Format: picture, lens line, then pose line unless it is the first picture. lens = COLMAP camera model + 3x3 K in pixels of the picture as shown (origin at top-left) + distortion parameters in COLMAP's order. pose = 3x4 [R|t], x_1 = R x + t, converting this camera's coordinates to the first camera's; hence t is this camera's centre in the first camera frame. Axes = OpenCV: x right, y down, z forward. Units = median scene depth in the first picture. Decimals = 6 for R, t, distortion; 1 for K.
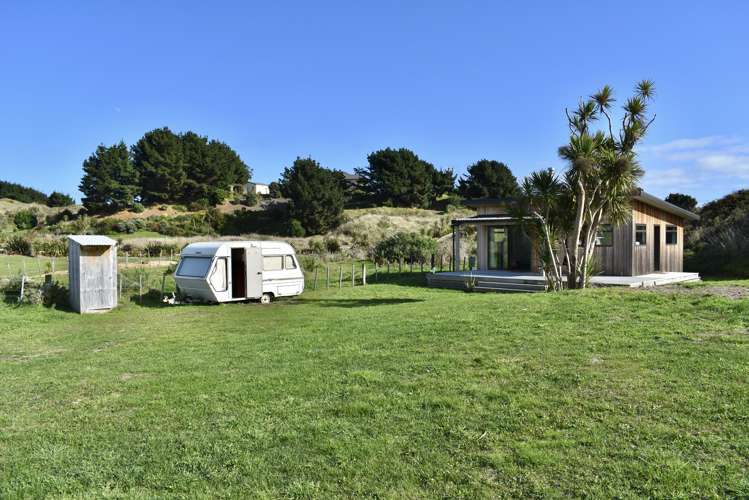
lens RADIAL K [[580.8, 0, 374.5], [0, 580.8, 250.0], [0, 0, 1]] dist [-0.097662, 0.008527]
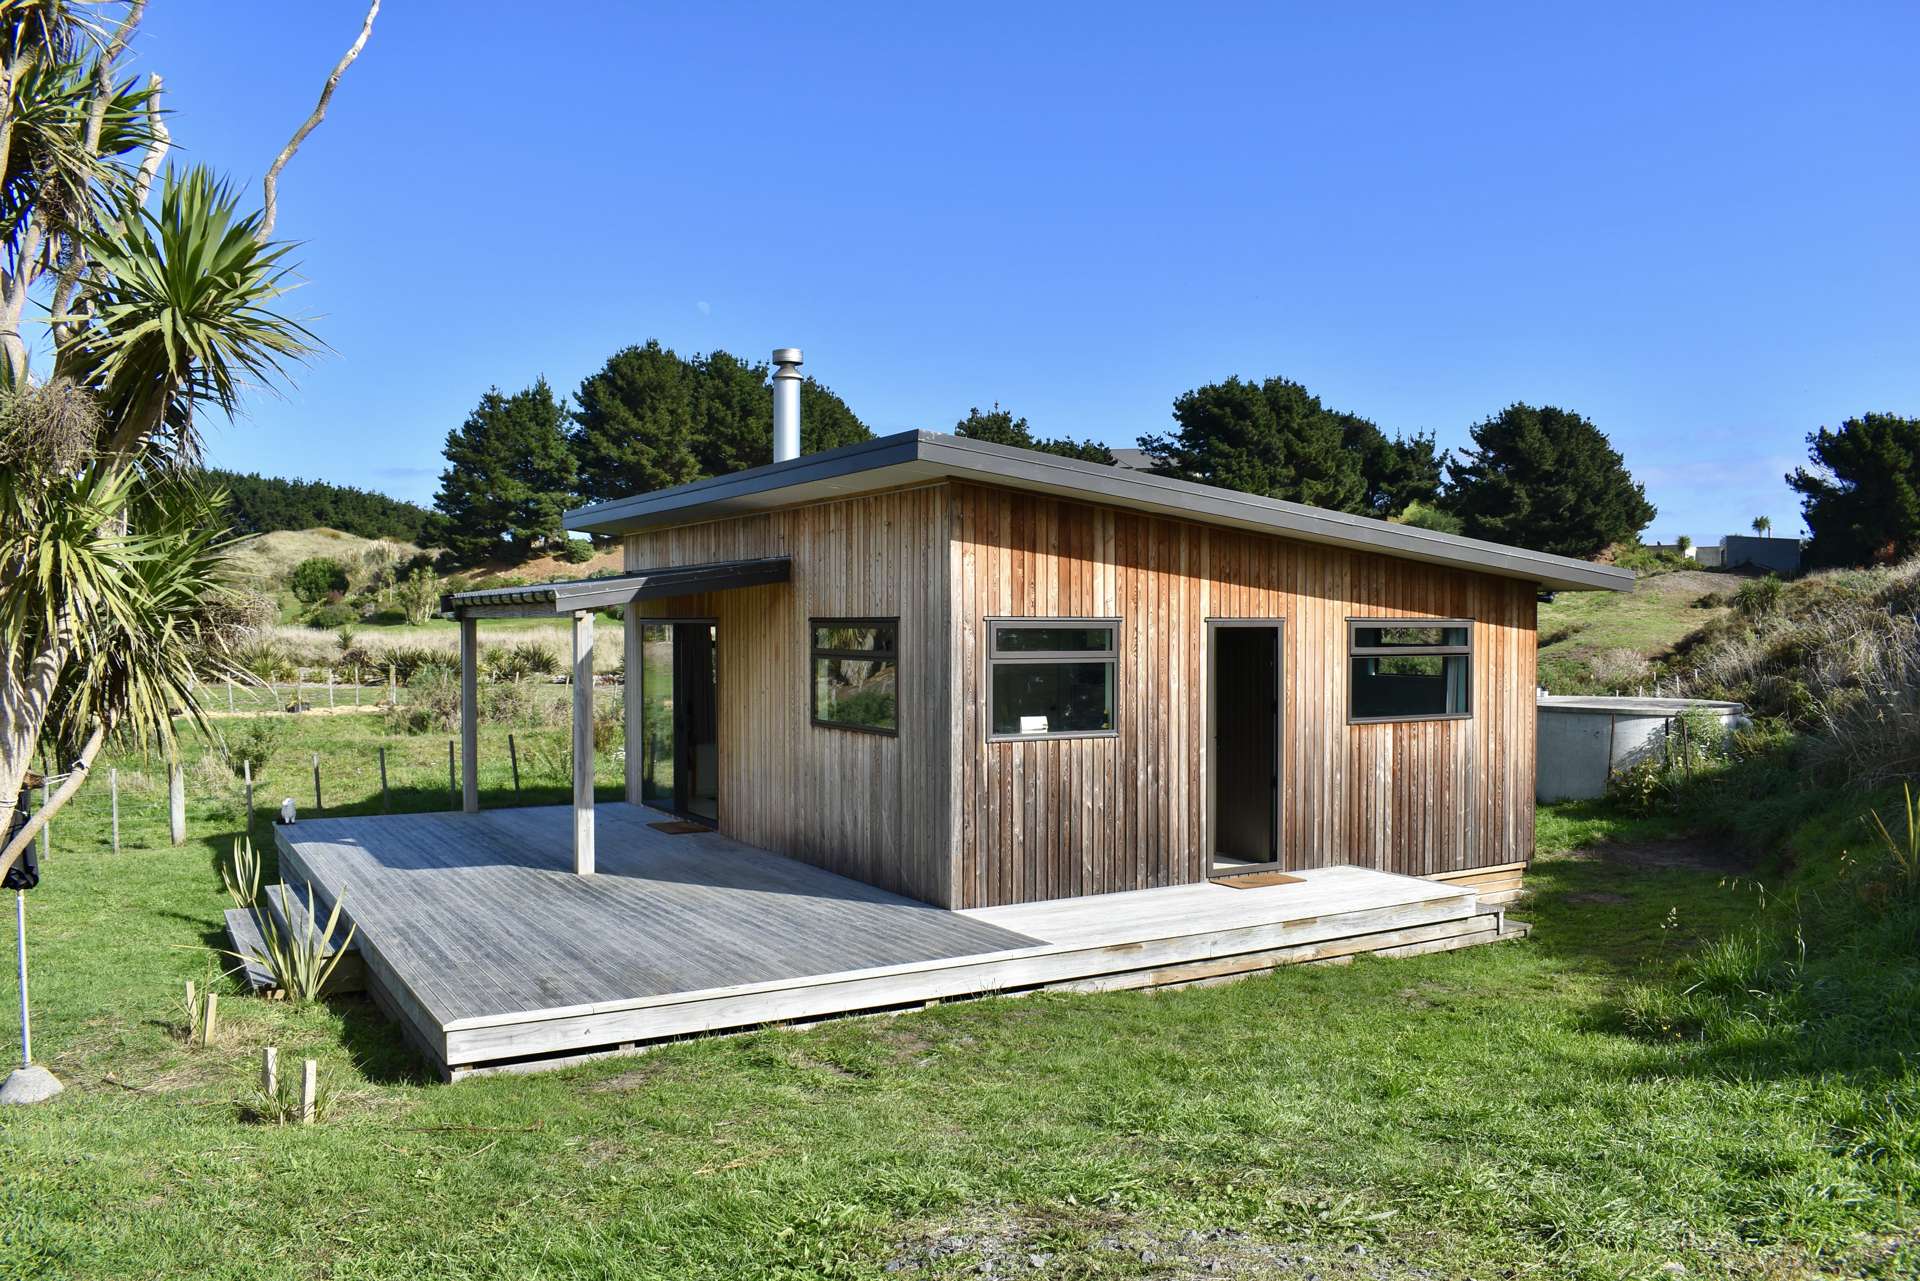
lens RADIAL K [[1488.8, 0, 960.0], [0, 1488.8, 640.5], [0, 0, 1]] dist [-0.097662, 0.008527]
pose [[0.970365, 0.007892, -0.241514, 0.083680], [-0.010476, 0.999901, -0.009416, -0.005176], [0.241416, 0.011667, 0.970352, 0.081815]]
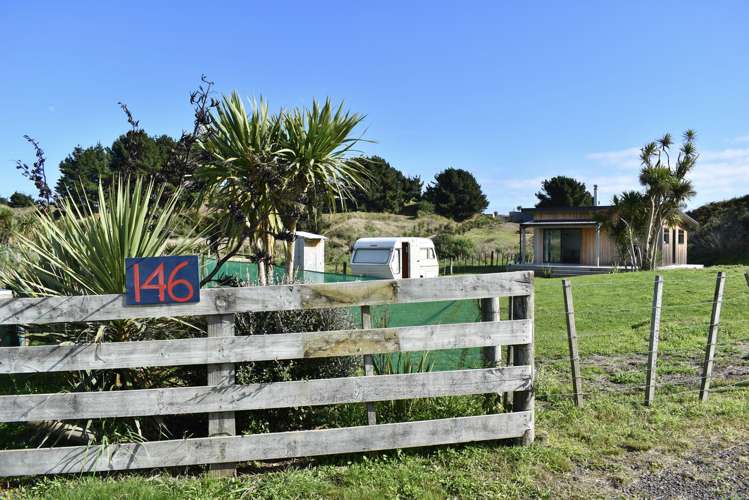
lens RADIAL K [[580.8, 0, 374.5], [0, 580.8, 250.0], [0, 0, 1]] dist [-0.097662, 0.008527]
pose [[0.995294, 0.006005, 0.096719, -0.054608], [-0.005228, 0.999952, -0.008288, 0.003271], [-0.096764, 0.007743, 0.995277, -0.042316]]
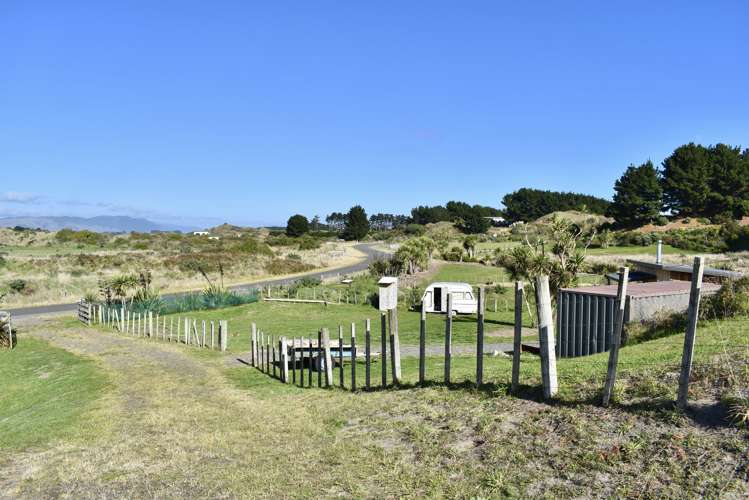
lens RADIAL K [[580.8, 0, 374.5], [0, 580.8, 250.0], [0, 0, 1]] dist [-0.097662, 0.008527]
pose [[0.554885, 0.026055, -0.831519, 0.174699], [-0.025643, 0.999570, 0.014209, -0.020582], [0.831532, 0.013438, 0.555315, -0.047149]]
